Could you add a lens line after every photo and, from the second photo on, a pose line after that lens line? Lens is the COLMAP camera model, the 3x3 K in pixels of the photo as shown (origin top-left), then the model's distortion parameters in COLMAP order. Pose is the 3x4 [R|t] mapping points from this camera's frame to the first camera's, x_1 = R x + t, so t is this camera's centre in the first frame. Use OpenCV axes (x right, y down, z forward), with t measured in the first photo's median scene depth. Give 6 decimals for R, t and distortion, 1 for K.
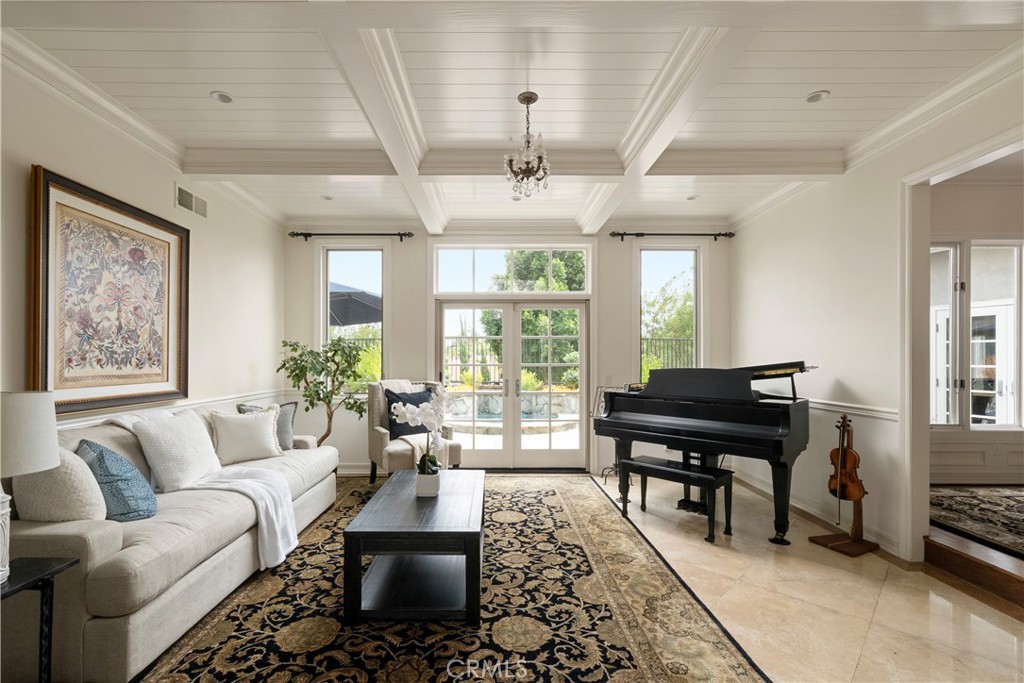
lens RADIAL K [[453.9, 0, 491.3], [0, 453.9, 353.7], [0, 0, 1]] dist [0.001205, 0.000161]
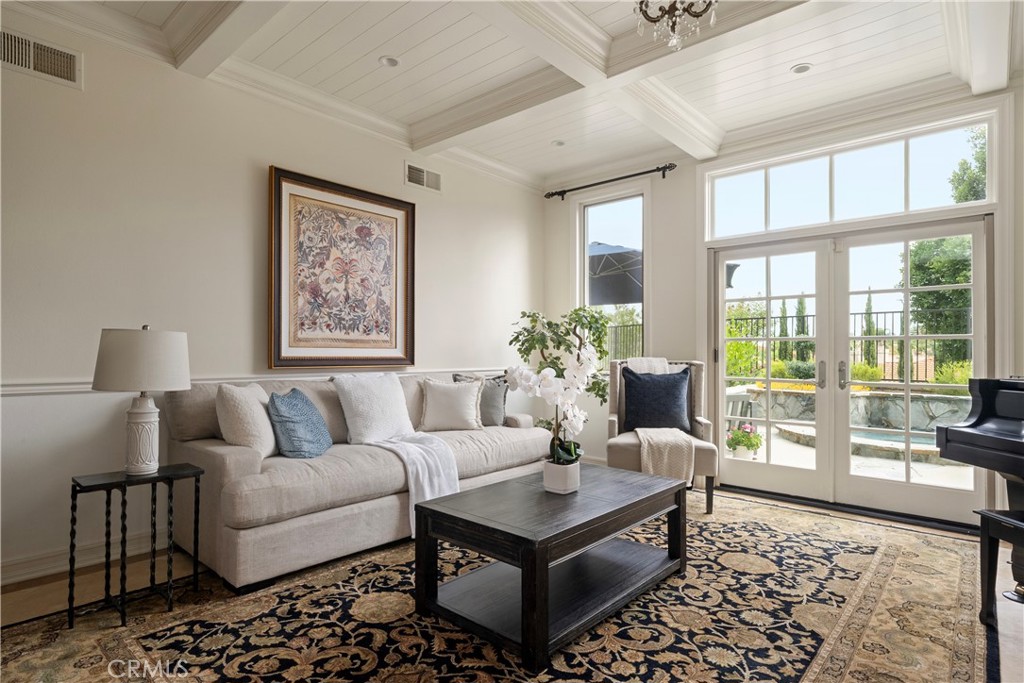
lens RADIAL K [[540.9, 0, 510.9], [0, 540.9, 348.4], [0, 0, 1]] dist [0.004840, -0.000623]
pose [[0.748245, 0.001005, -0.663422, 0.362642], [0.000597, 0.999997, 0.002188, 0.063531], [0.663422, -0.002033, 0.748242, 0.244627]]
